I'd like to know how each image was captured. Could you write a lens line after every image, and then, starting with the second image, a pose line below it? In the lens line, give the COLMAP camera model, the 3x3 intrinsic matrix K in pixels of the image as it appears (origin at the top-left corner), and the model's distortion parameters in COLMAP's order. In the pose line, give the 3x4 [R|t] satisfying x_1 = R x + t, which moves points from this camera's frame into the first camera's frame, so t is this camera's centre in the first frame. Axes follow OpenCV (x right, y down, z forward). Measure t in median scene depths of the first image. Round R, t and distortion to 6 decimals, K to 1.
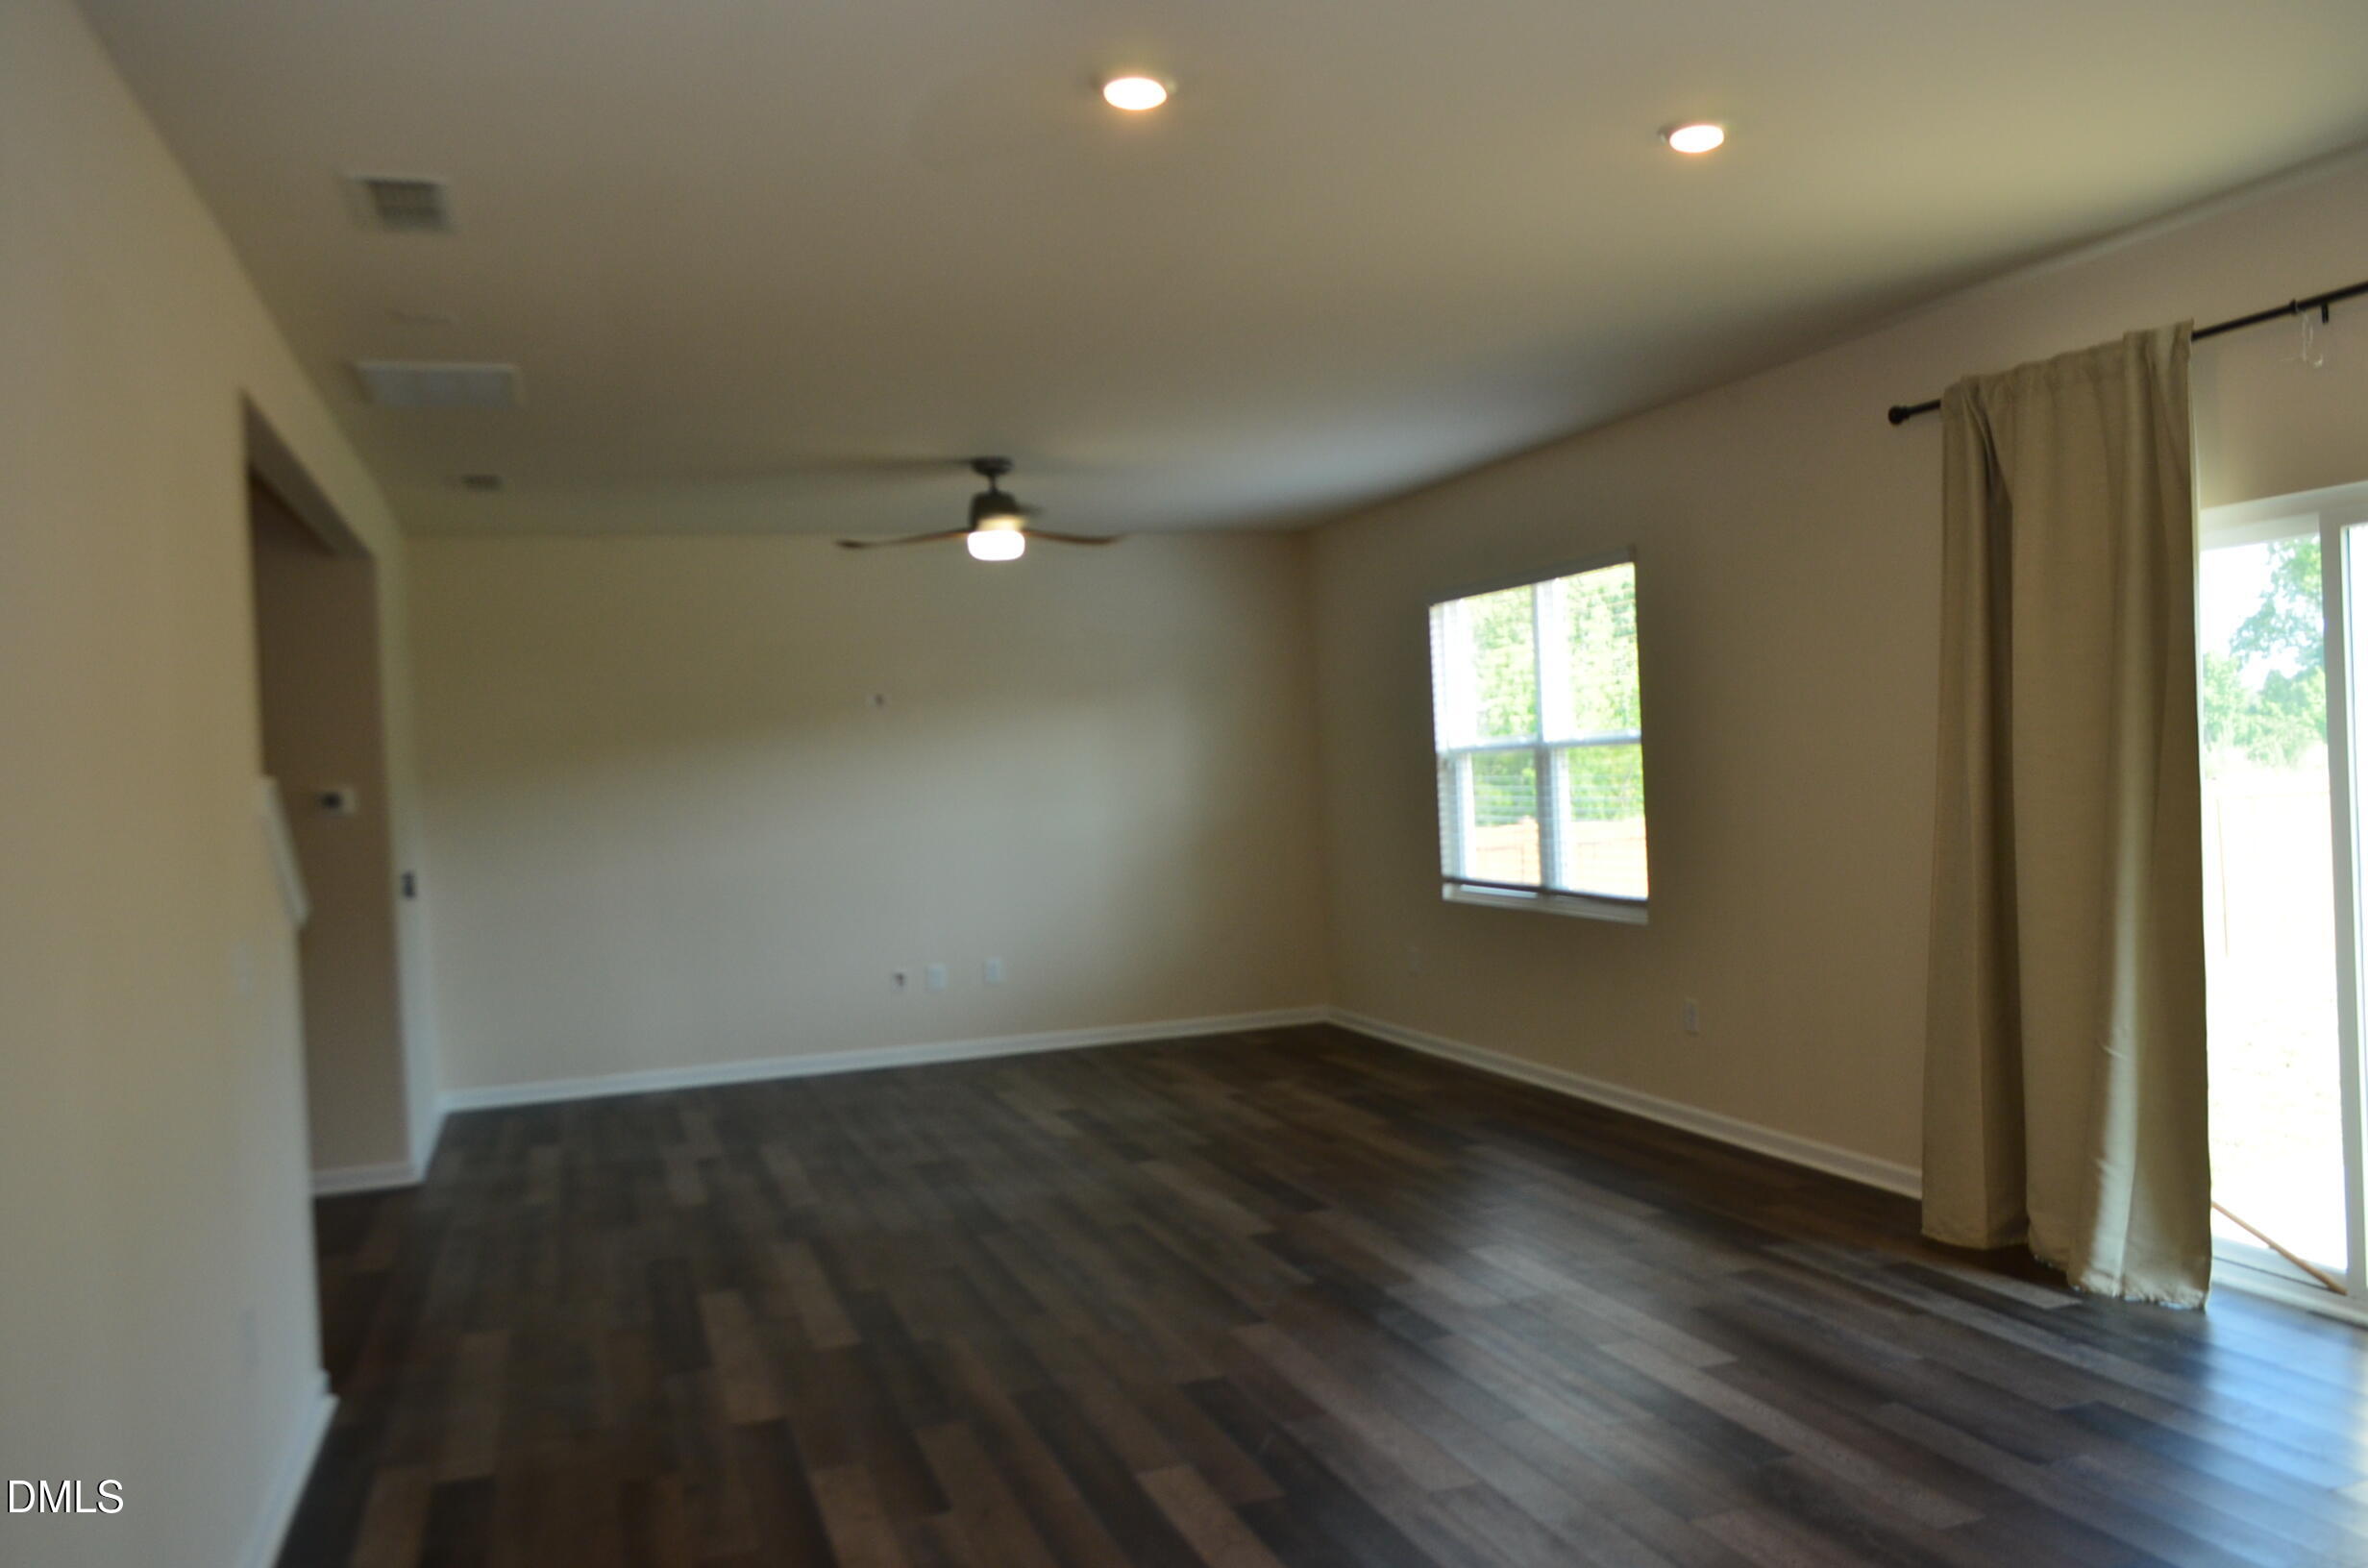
lens RADIAL K [[1865.2, 0, 1184.0], [0, 1865.2, 784.0], [0, 0, 1]] dist [0.000606, 0.002553]
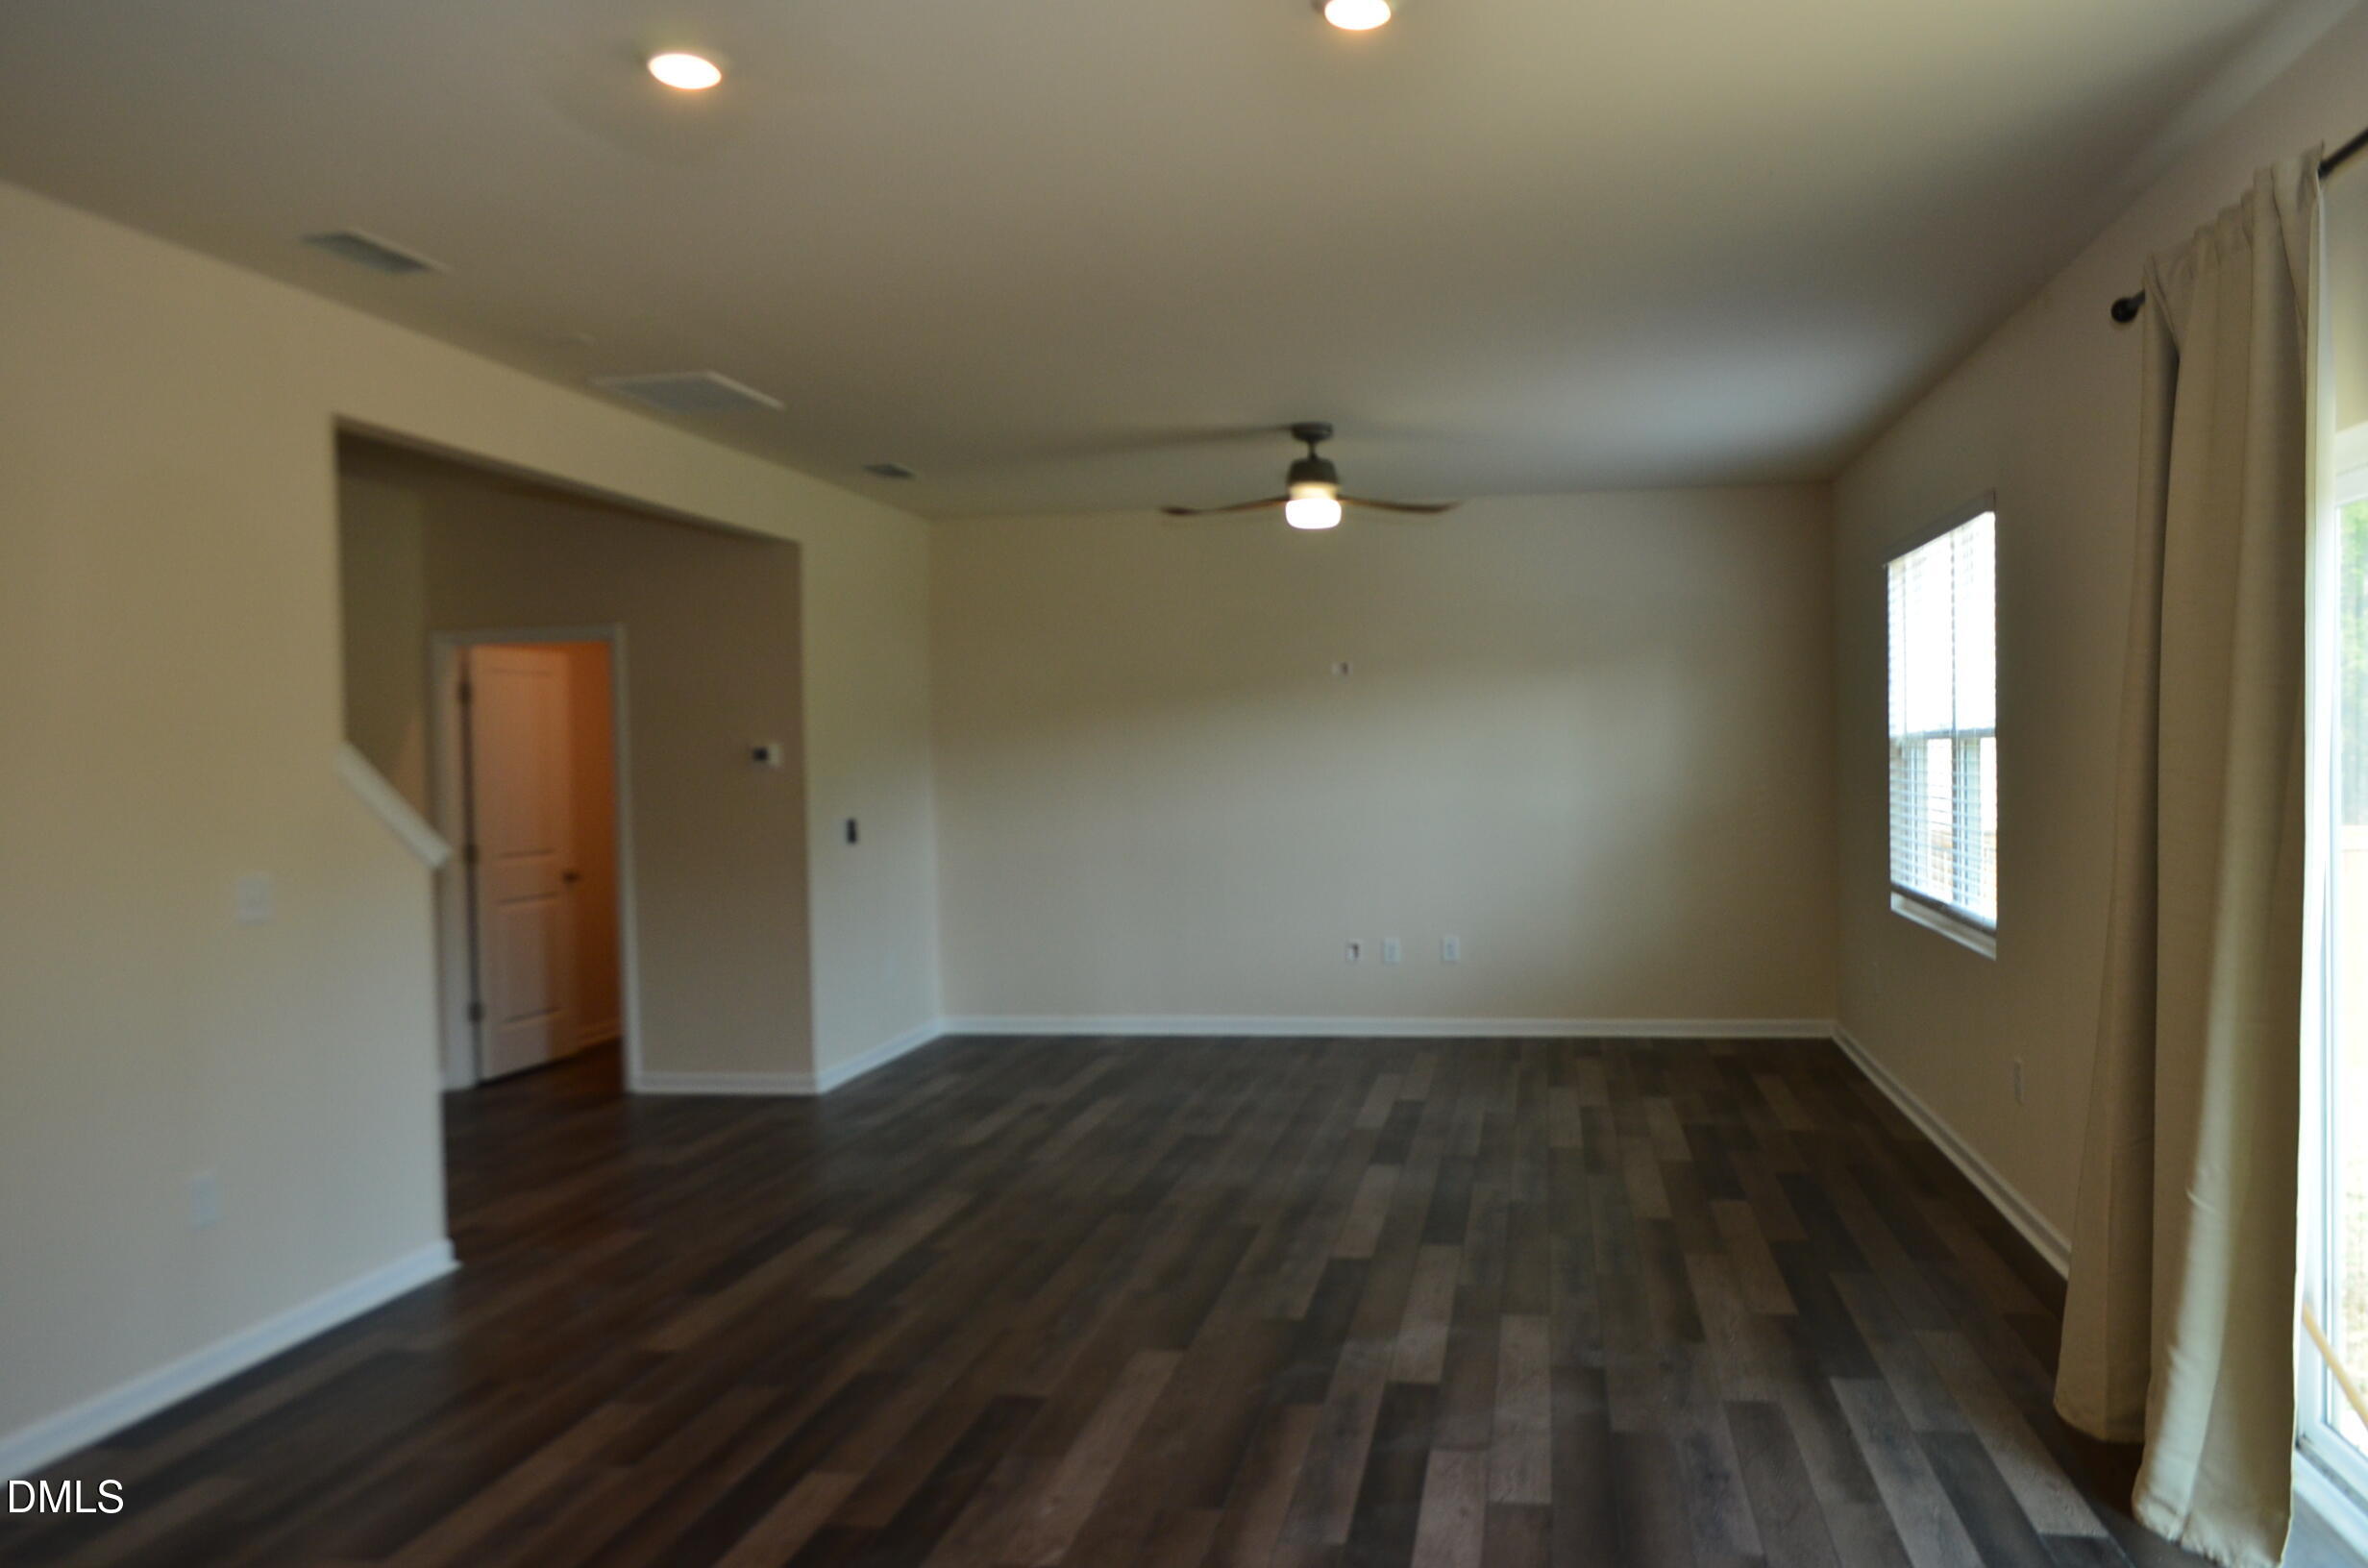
lens RADIAL K [[1843.5, 0, 1184.0], [0, 1843.5, 784.0], [0, 0, 1]] dist [0.006175, 0.000509]
pose [[0.872510, 0.040132, -0.486946, 0.424342], [-0.027951, 0.999089, 0.032258, -0.022104], [0.487797, -0.014535, 0.872836, 0.172644]]
